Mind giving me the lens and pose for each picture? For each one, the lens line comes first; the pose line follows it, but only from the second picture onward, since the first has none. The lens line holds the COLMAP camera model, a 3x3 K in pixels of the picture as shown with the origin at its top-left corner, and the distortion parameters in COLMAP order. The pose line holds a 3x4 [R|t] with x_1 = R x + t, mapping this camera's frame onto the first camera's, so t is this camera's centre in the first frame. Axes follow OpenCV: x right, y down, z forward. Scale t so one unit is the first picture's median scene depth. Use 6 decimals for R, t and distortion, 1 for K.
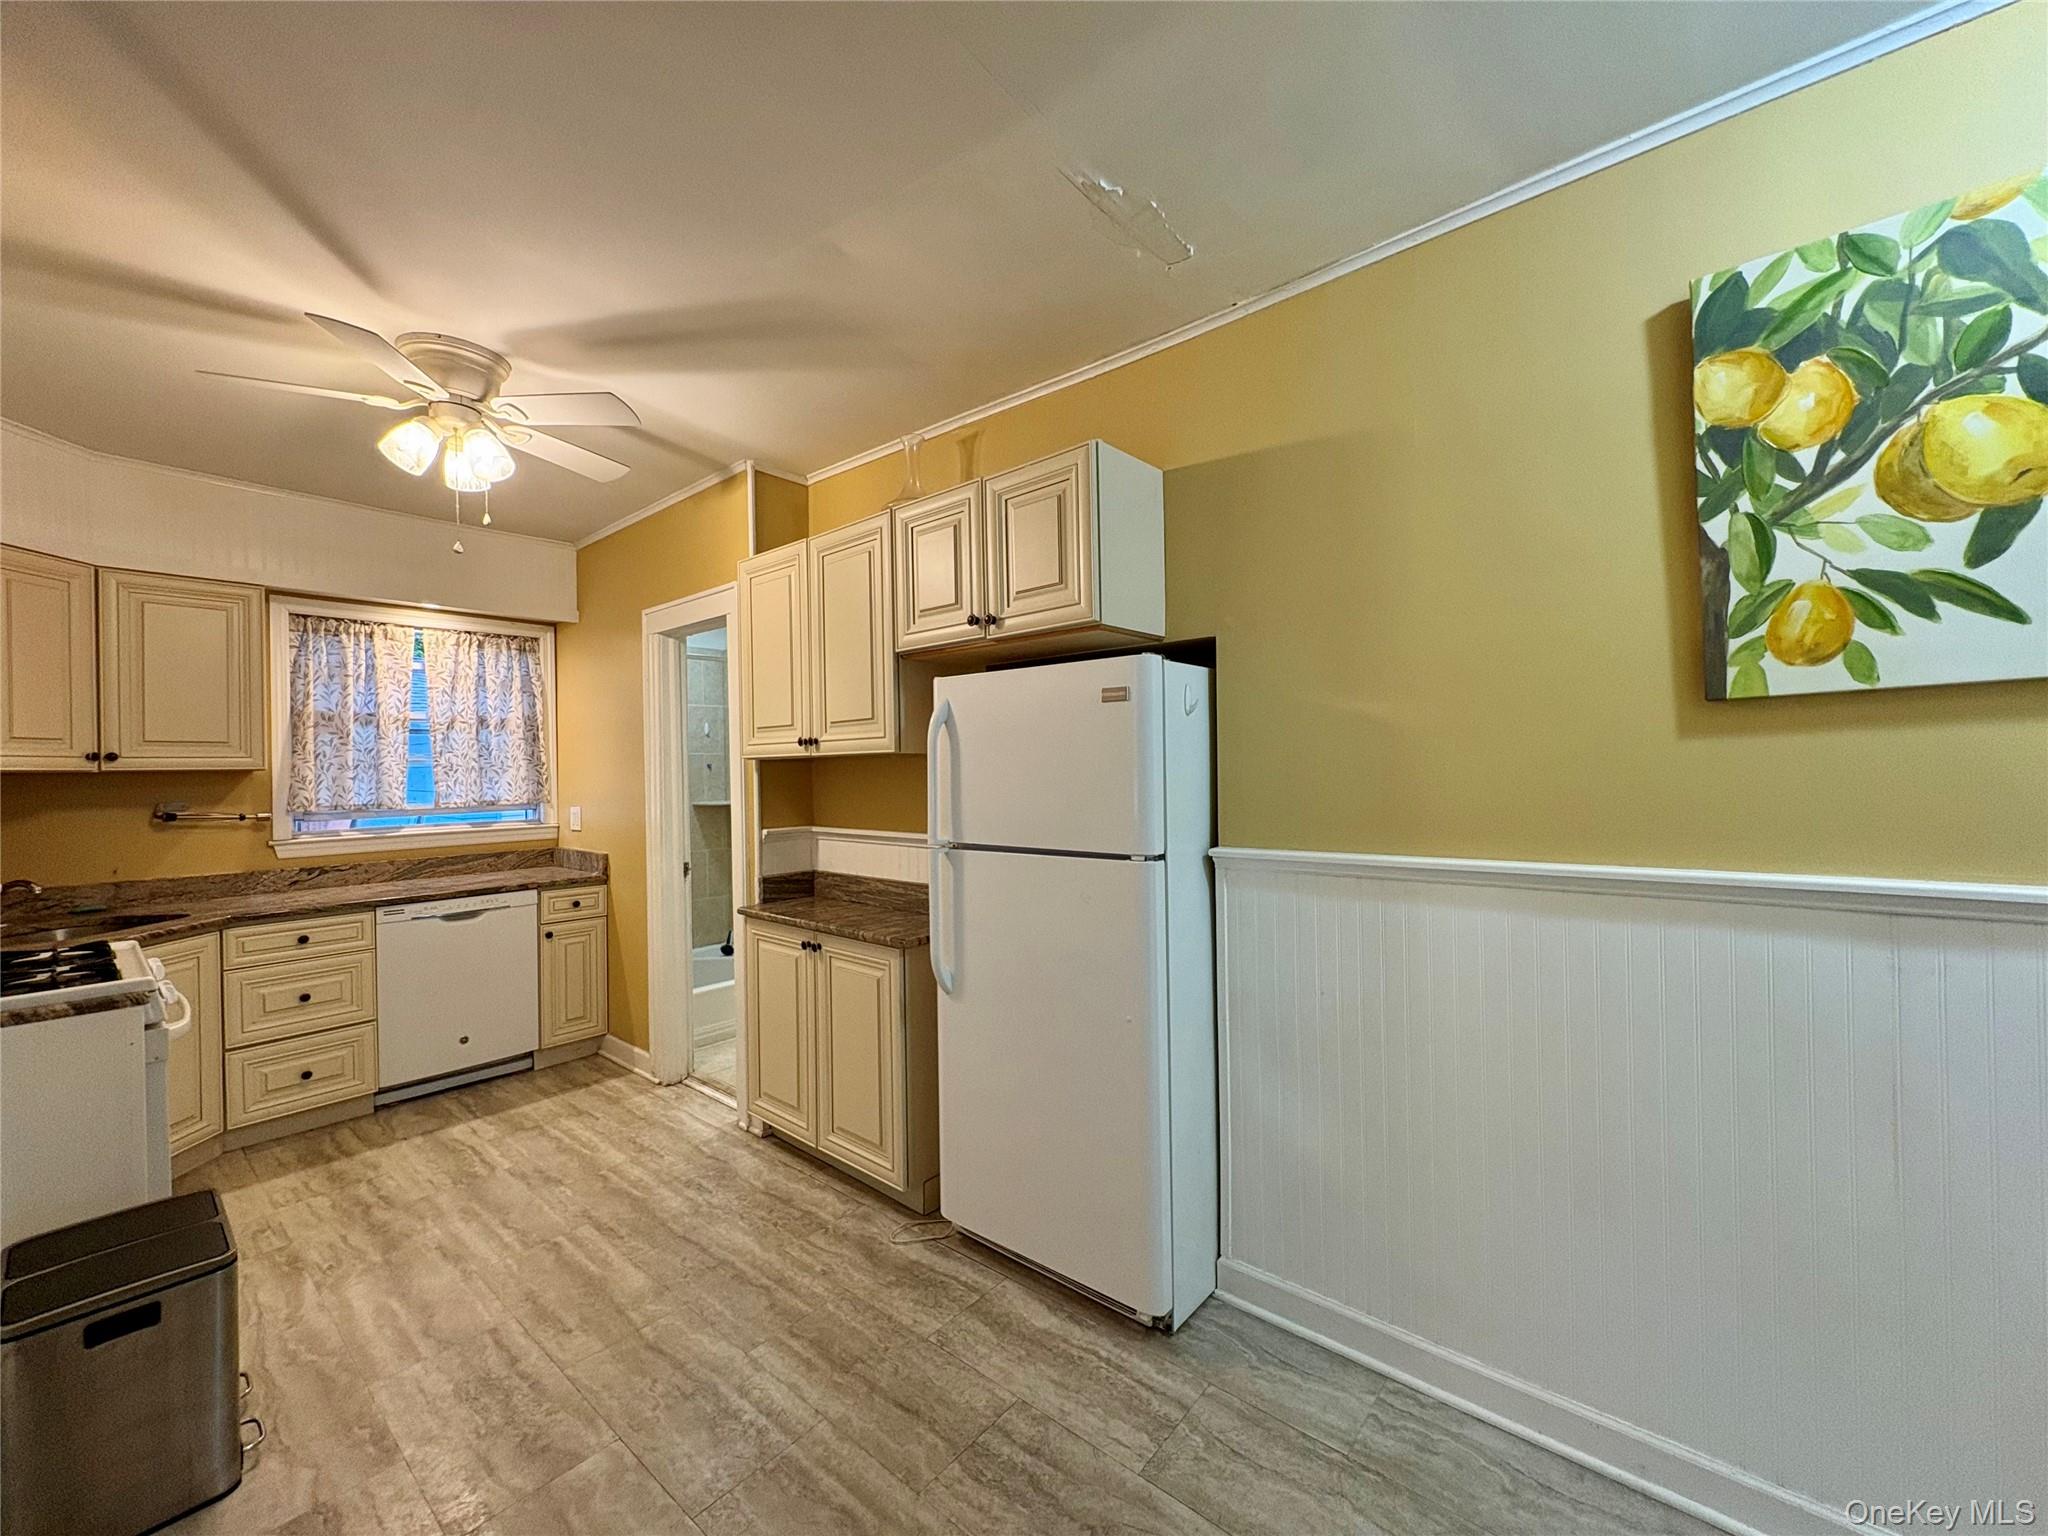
lens RADIAL K [[807.6, 0, 1024.0], [0, 807.6, 768.0], [0, 0, 1]] dist [0.000480, 0.000098]
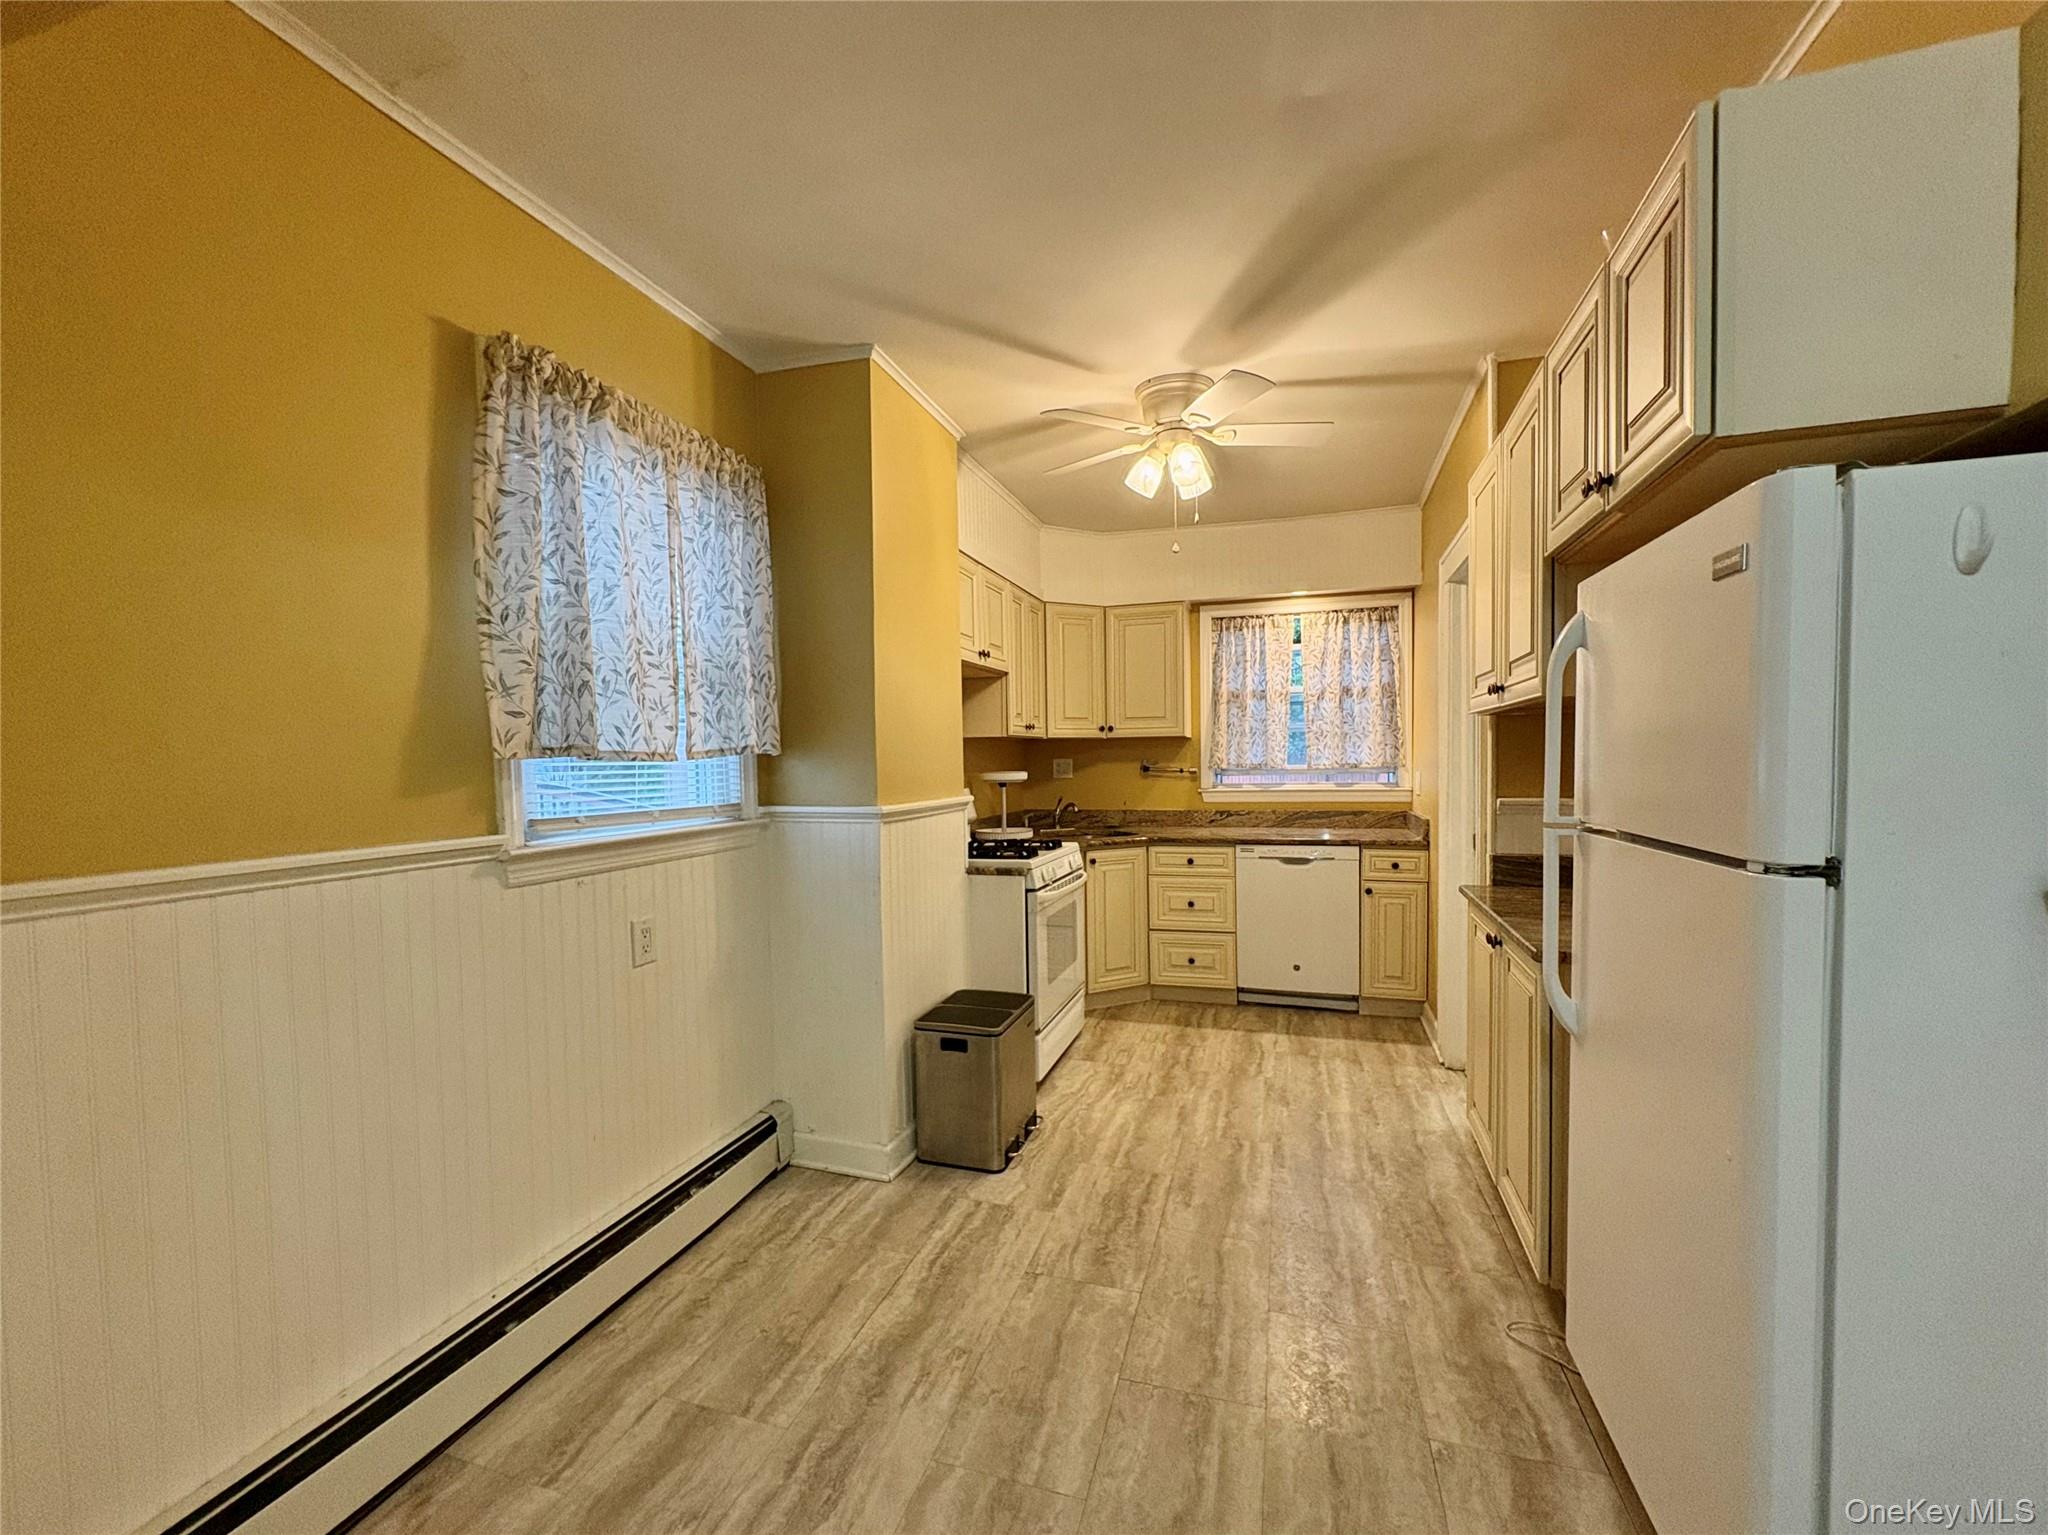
lens RADIAL K [[829.9, 0, 1022.1], [0, 829.9, 787.5], [0, 0, 1]] dist [-0.000813, -0.000054]
pose [[0.388438, 0.043052, -0.920469, 0.252168], [0.009197, 0.998677, 0.050591, 0.015359], [0.921429, -0.028117, 0.387528, 0.192778]]
